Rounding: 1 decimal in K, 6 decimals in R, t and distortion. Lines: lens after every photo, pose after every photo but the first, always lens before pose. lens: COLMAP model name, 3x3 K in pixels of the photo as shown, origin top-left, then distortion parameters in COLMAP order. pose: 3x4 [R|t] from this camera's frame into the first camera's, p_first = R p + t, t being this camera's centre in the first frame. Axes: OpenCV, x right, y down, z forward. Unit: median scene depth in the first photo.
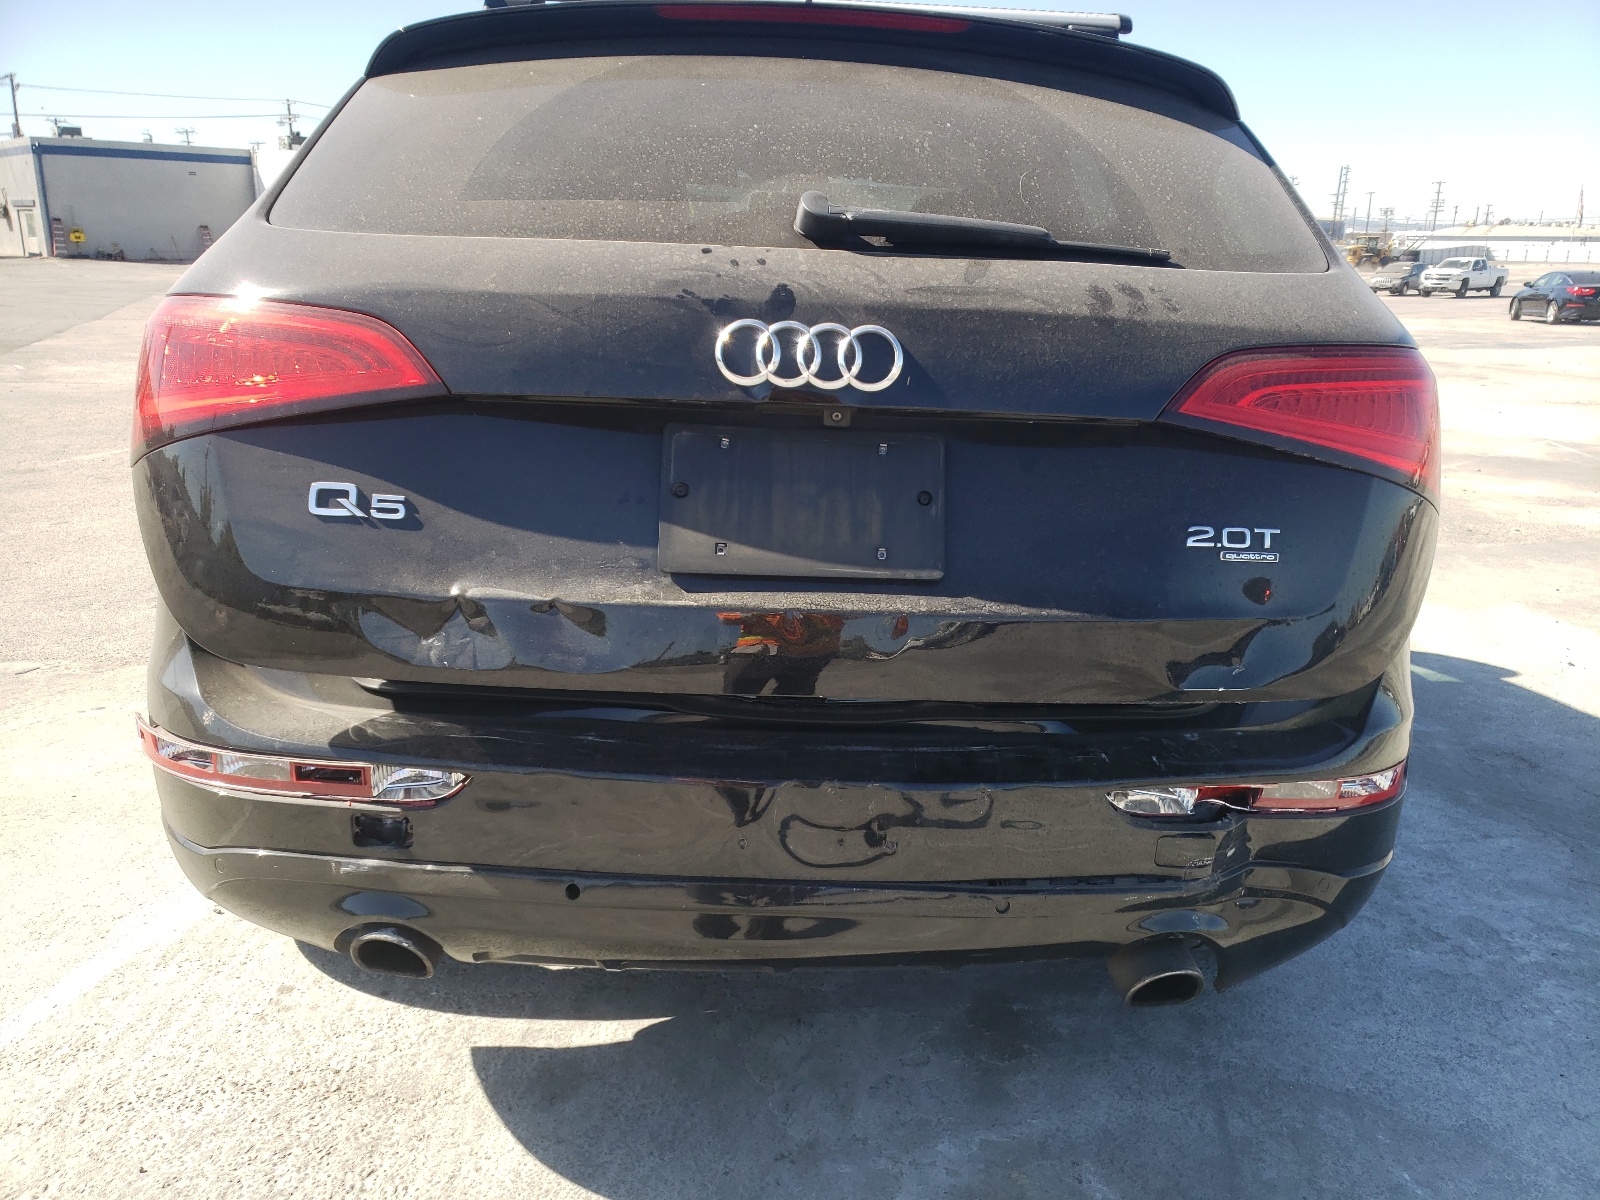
lens RADIAL K [[1216.4, 0, 799.5], [0, 1216.4, 599.7], [0, 0, 1]] dist [0.034547, -0.021147]
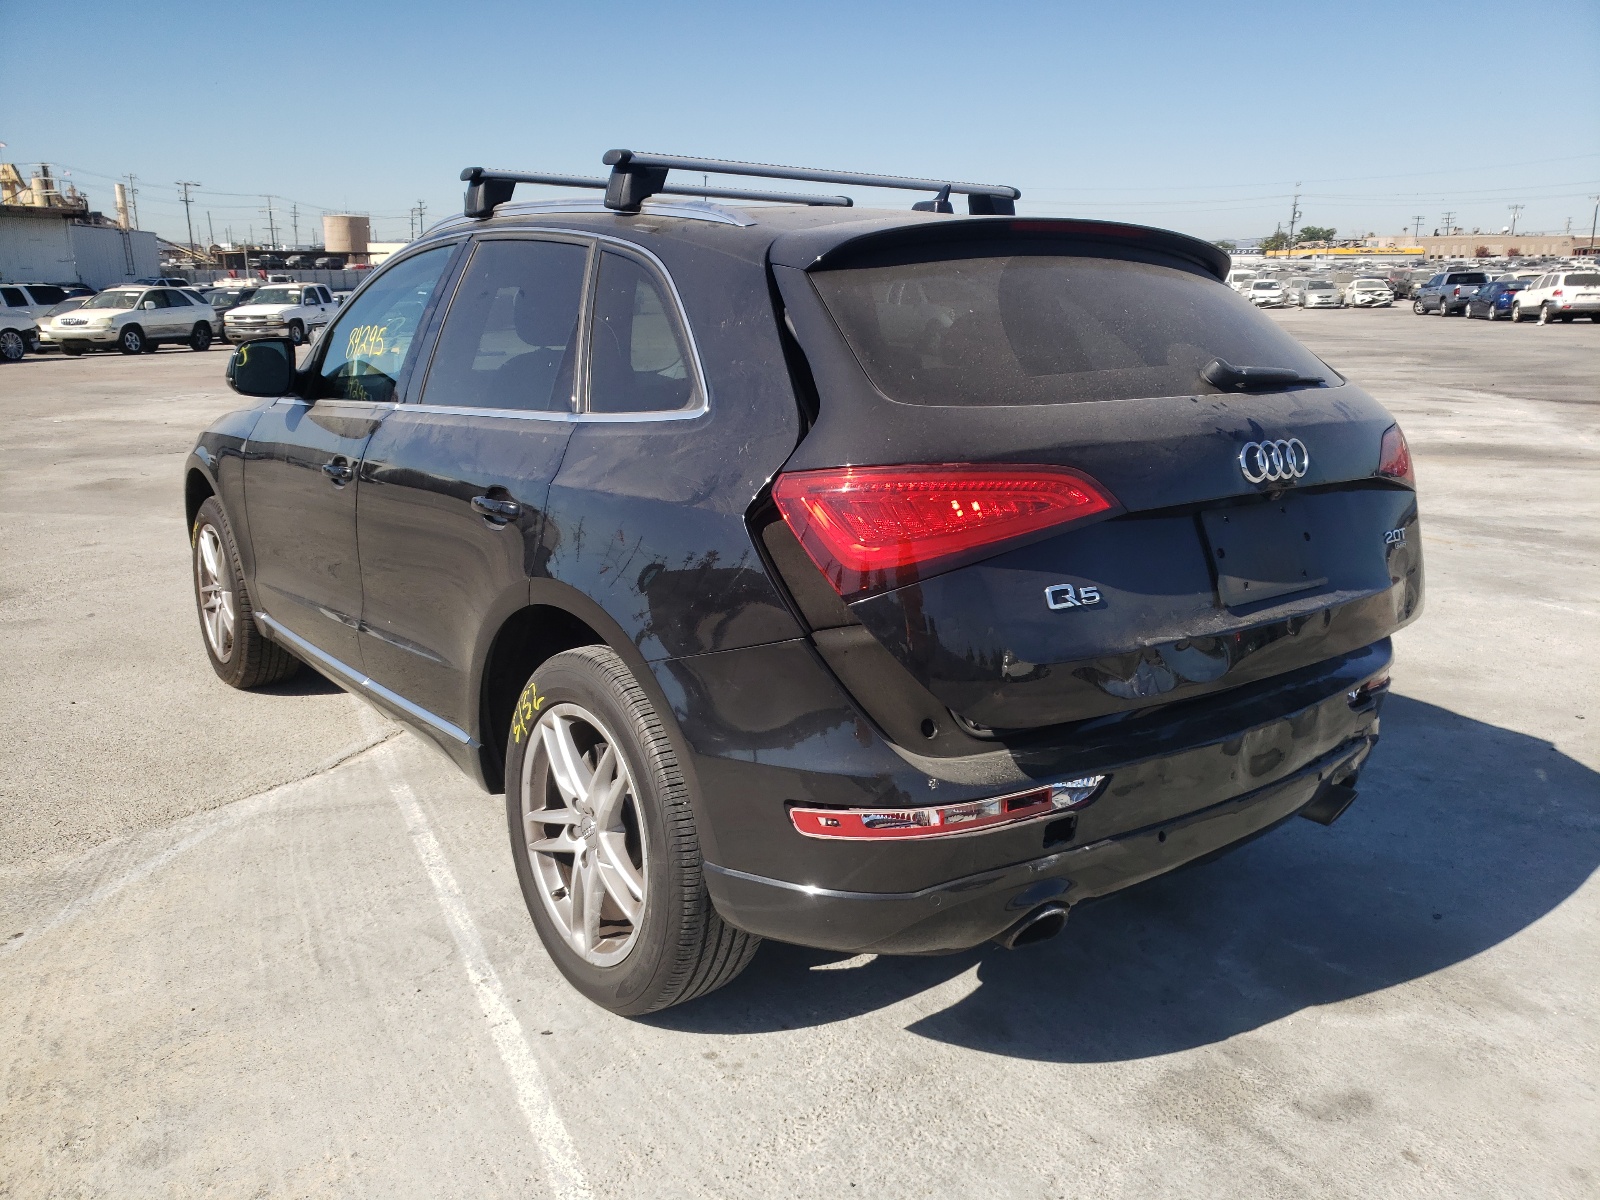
lens RADIAL K [[1216.4, 0, 802.7], [0, 1216.4, 598.7], [0, 0, 1]] dist [0.034547, -0.021147]
pose [[0.814285, -0.166876, 0.555960, -1.402773], [0.175343, 0.983756, 0.038466, -0.186182], [-0.553348, 0.066161, 0.830318, 0.002224]]
